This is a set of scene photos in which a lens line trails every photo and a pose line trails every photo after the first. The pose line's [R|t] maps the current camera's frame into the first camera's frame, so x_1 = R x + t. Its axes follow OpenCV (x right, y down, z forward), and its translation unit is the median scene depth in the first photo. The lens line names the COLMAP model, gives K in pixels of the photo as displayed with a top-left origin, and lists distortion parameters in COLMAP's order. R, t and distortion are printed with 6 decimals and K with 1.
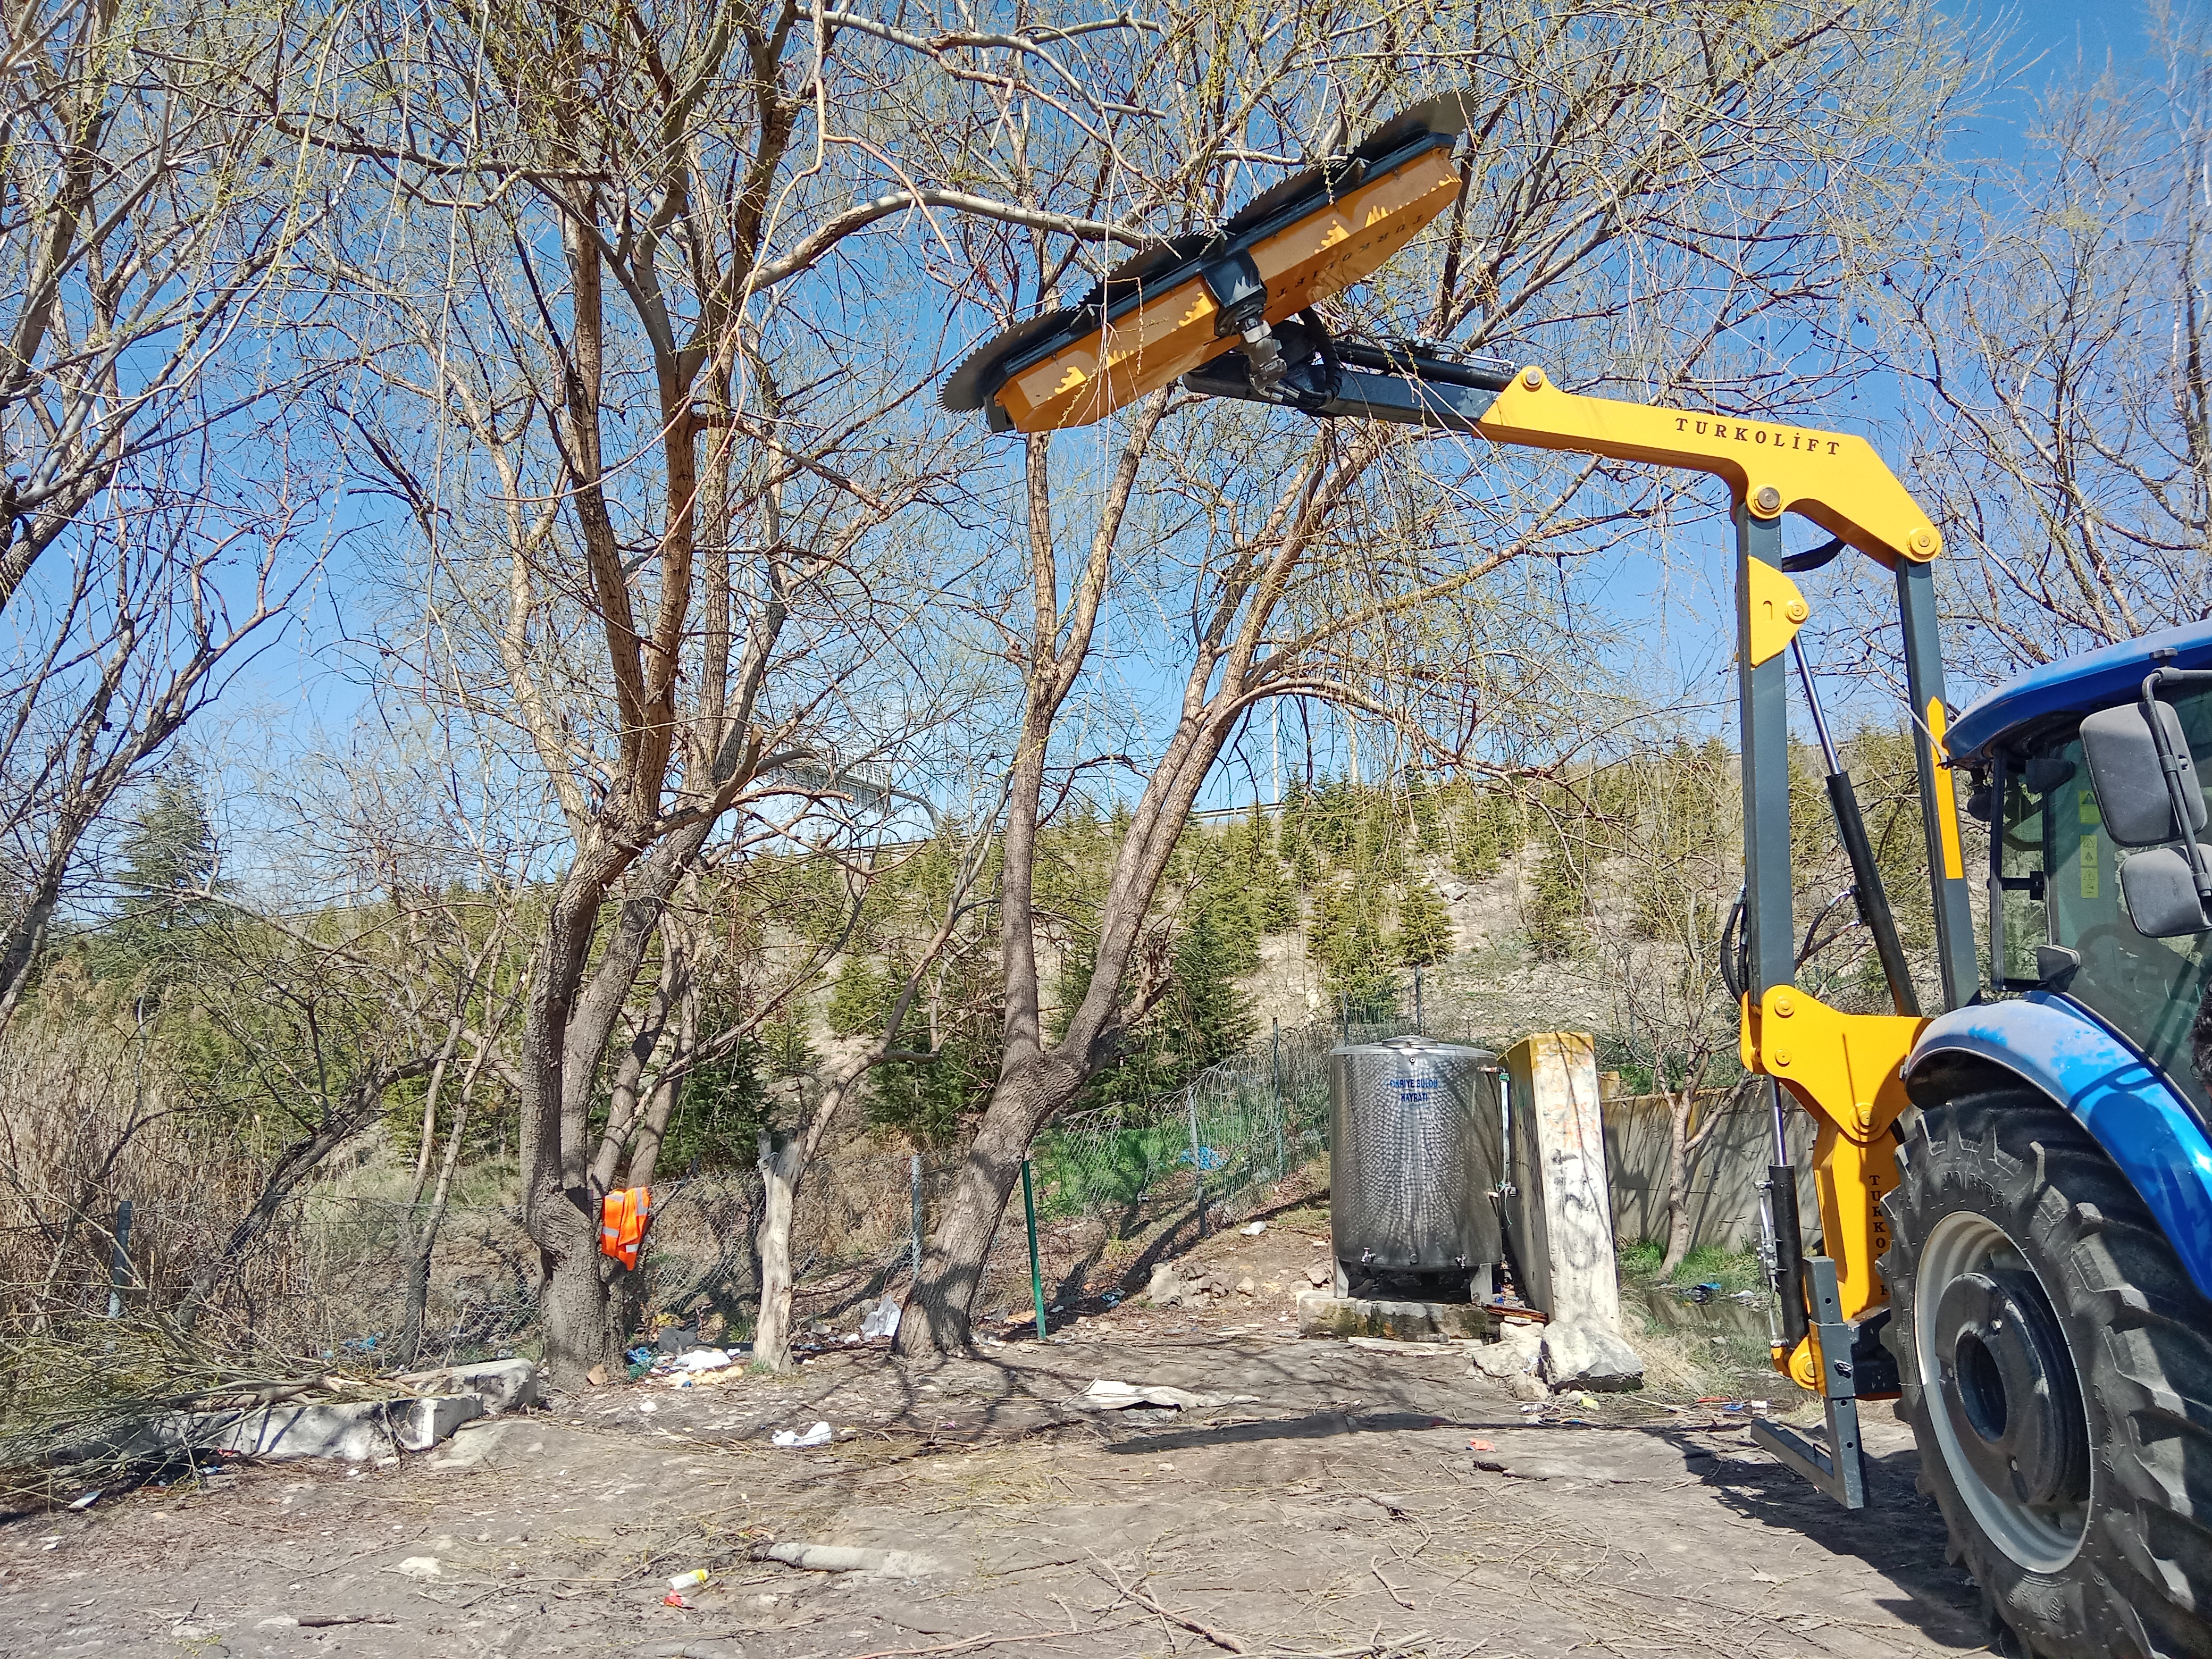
lens RADIAL K [[1645.3, 0, 1115.1], [0, 1645.3, 834.5], [0, 0, 1]] dist [0.071483, -0.065501]
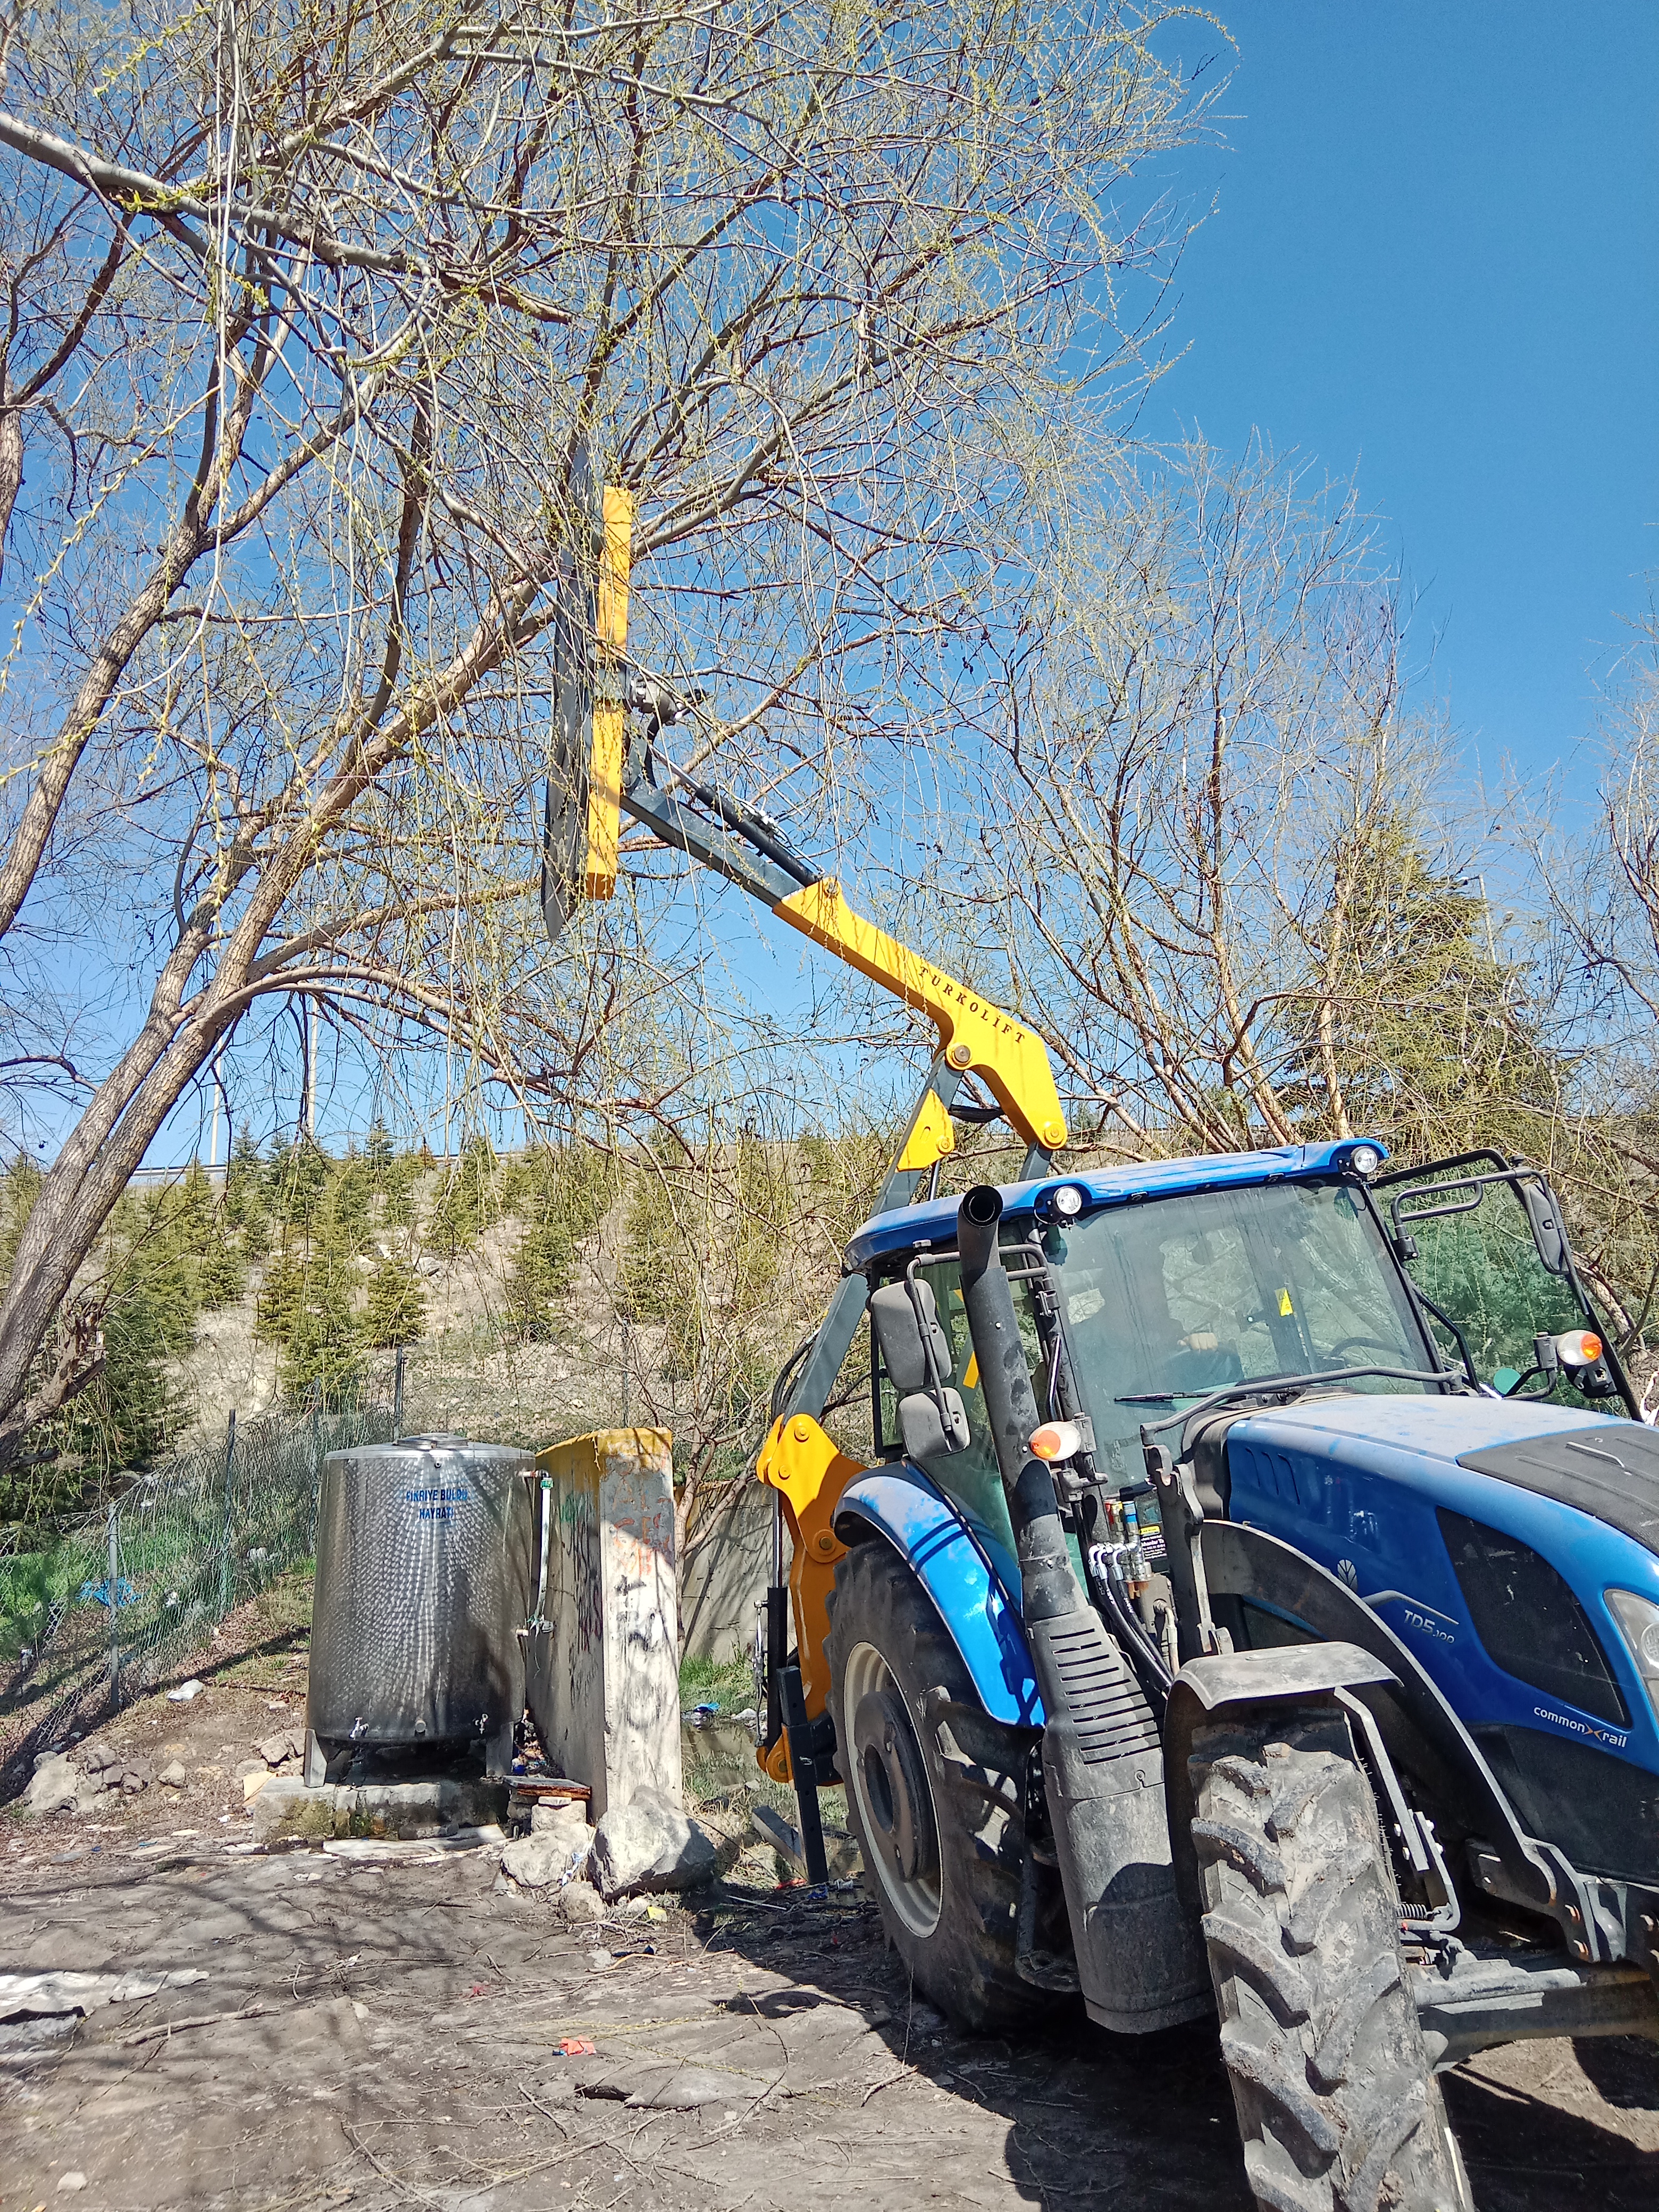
lens RADIAL K [[1645.3, 0, 820.4], [0, 1645.3, 1090.4], [0, 0, 1]] dist [0.071483, -0.065501]
pose [[0.897253, 0.084877, 0.433282, -0.011586], [-0.051353, 0.994750, -0.088521, 0.016013], [-0.438520, 0.057175, 0.896901, 0.165694]]
